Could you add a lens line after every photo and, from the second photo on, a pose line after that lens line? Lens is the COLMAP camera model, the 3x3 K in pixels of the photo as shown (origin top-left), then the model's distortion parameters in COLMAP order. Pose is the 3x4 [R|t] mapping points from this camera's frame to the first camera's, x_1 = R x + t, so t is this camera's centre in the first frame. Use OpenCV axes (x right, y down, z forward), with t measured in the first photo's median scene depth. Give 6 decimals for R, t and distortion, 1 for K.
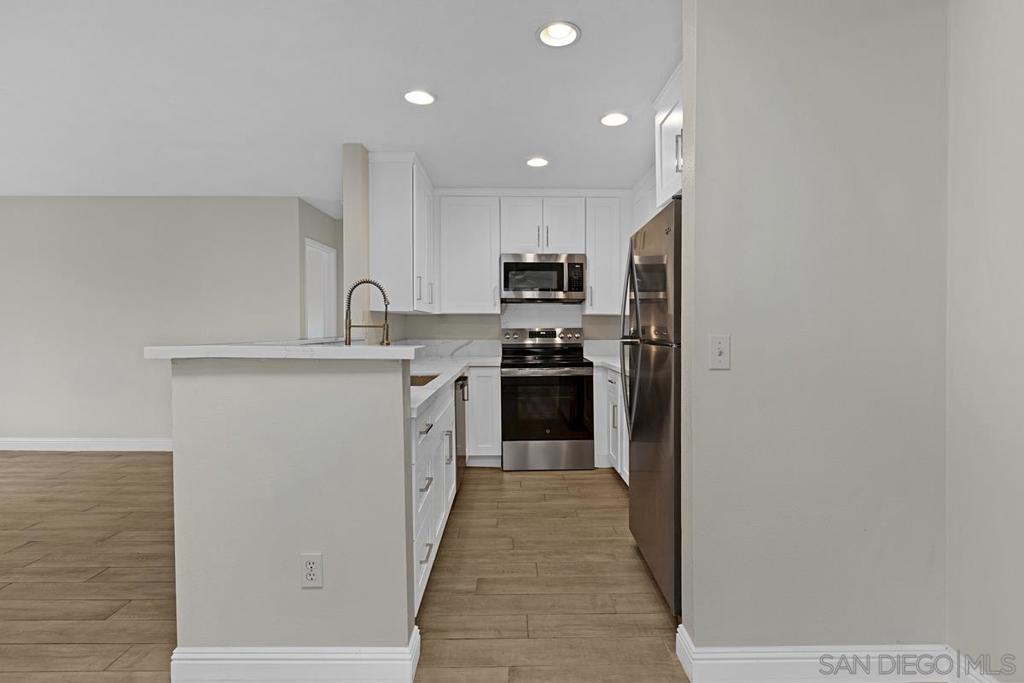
lens RADIAL K [[502.8, 0, 517.2], [0, 502.8, 336.5], [0, 0, 1]] dist [-0.004815, 0.000309]
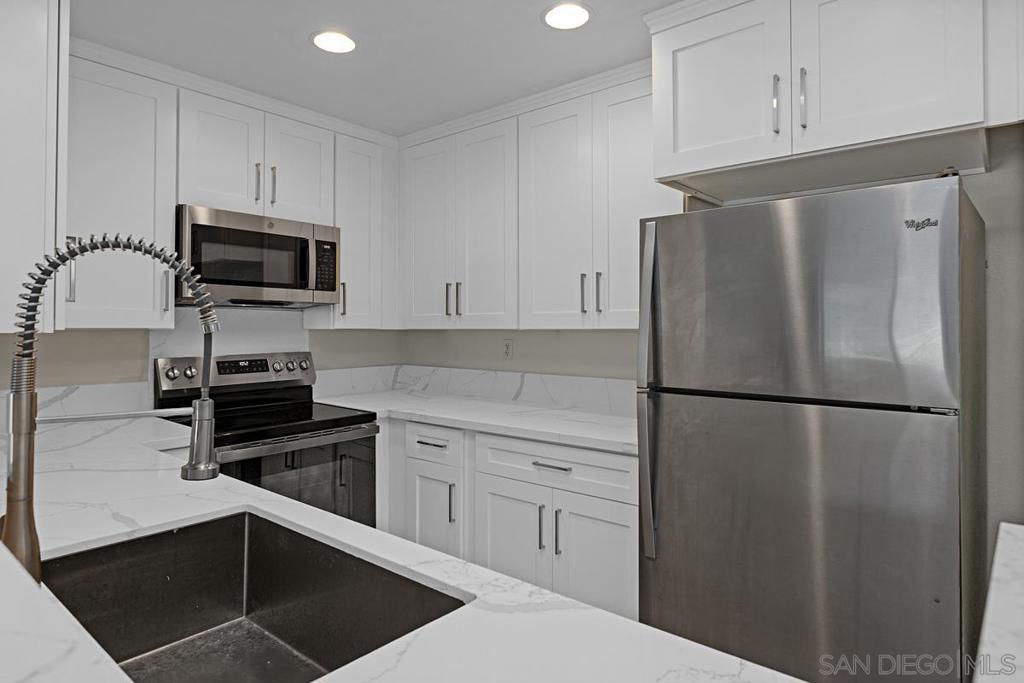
lens RADIAL K [[588.8, 0, 508.9], [0, 588.8, 318.5], [0, 0, 1]] dist [0.002468, 0.000522]
pose [[0.658422, 0.009815, 0.752585, -0.264787], [0.012567, 0.999632, -0.024032, -0.040965], [-0.752544, 0.025281, 0.658056, 0.422721]]
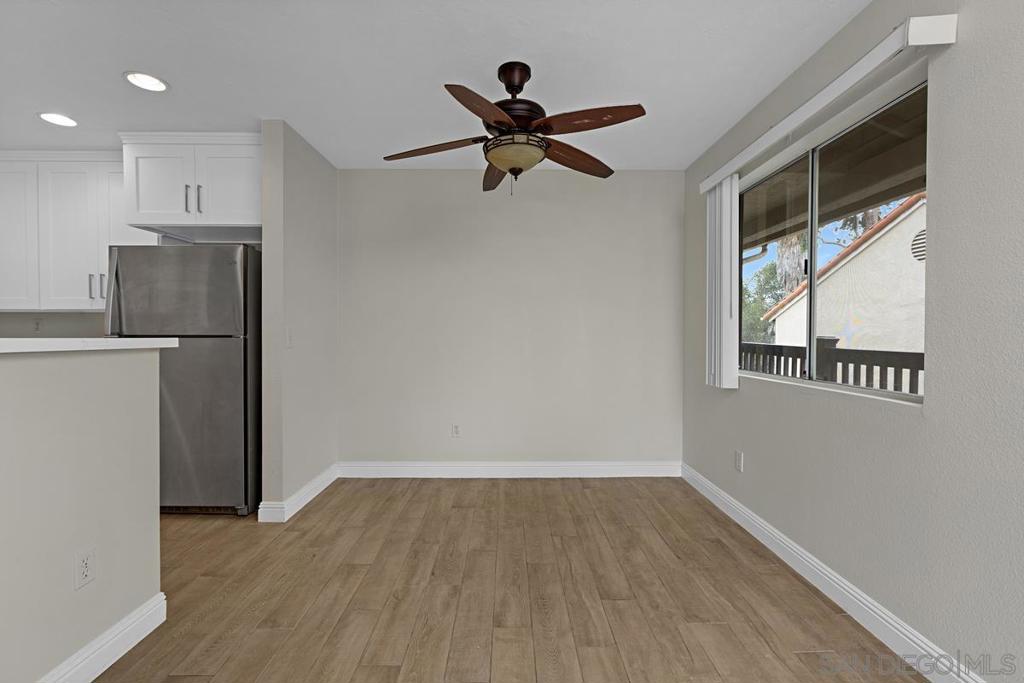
lens RADIAL K [[454.7, 0, 513.5], [0, 454.7, 339.0], [0, 0, 1]] dist [-0.000217, -0.000579]
pose [[0.007435, -0.014748, 0.999864, -0.509372], [0.015405, 0.999774, 0.014632, 0.006247], [-0.999854, 0.015294, 0.007661, 0.056574]]
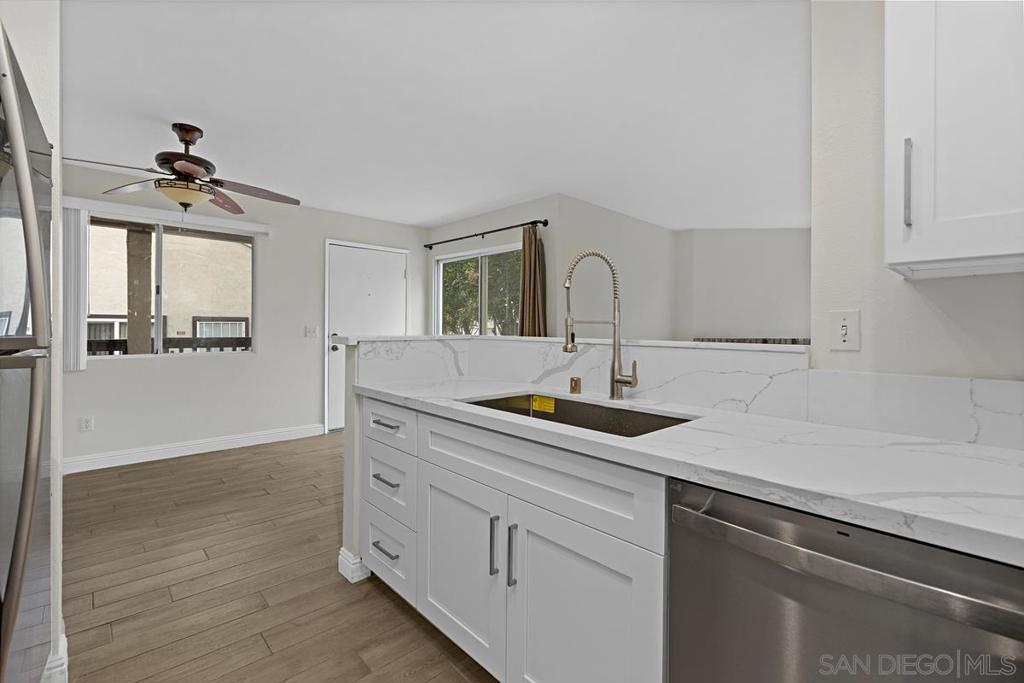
lens RADIAL K [[452.4, 0, 512.5], [0, 452.4, 329.1], [0, 0, 1]] dist [0.001586, 0.000193]
pose [[-0.740487, -0.006572, -0.672038, 0.117635], [-0.020961, 0.999692, 0.013320, -0.010970], [0.671743, 0.023950, -0.740397, 0.900923]]
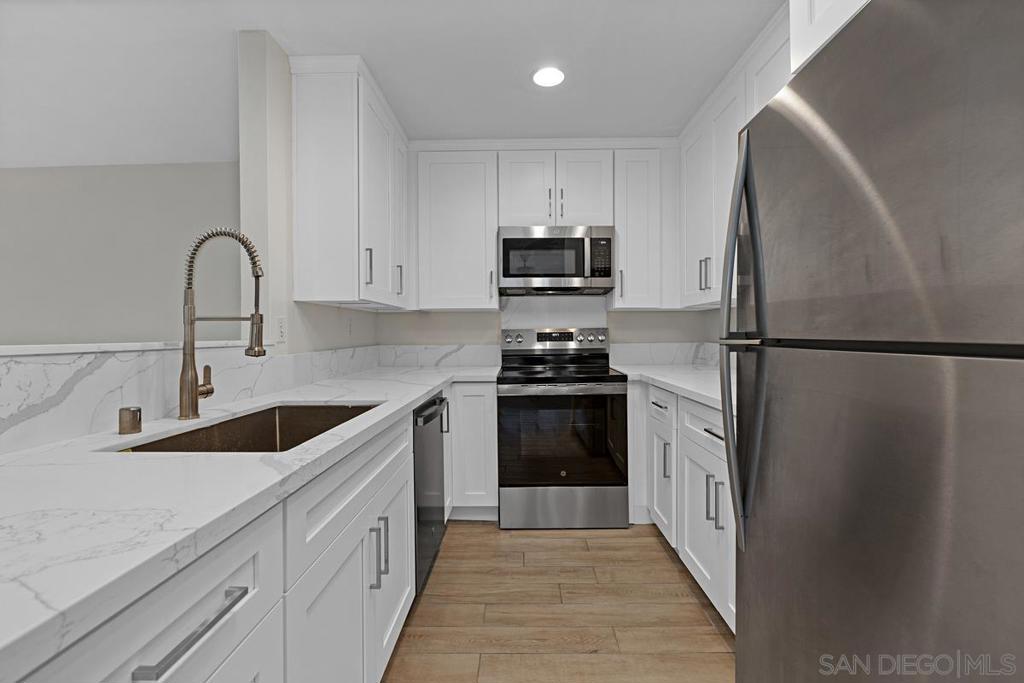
lens RADIAL K [[454.7, 0, 513.5], [0, 454.7, 339.0], [0, 0, 1]] dist [-0.000217, -0.000579]
pose [[0.999337, -0.004055, -0.036172, 0.014428], [0.003910, 0.999984, -0.004092, 0.002197], [0.036188, 0.003948, 0.999337, 0.356166]]
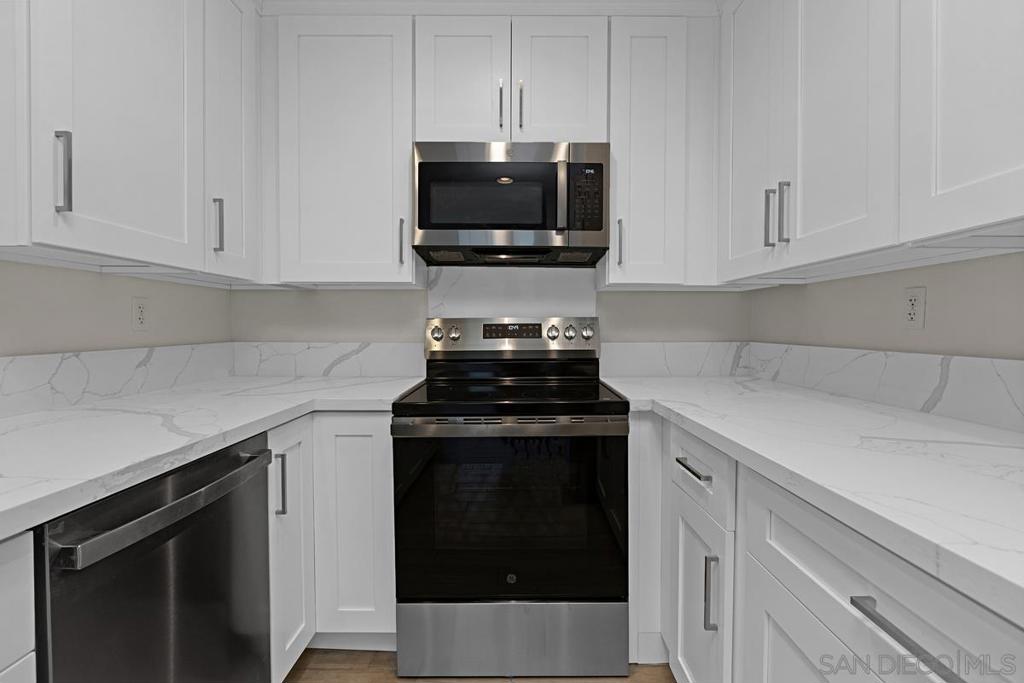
lens RADIAL K [[476.5, 0, 516.0], [0, 476.5, 337.0], [0, 0, 1]] dist [-0.013373, -0.000057]
pose [[0.999843, 0.004283, -0.017165, 0.069096], [-0.004231, 0.999986, 0.003060, 0.000189], [0.017178, -0.002987, 0.999848, 0.628174]]
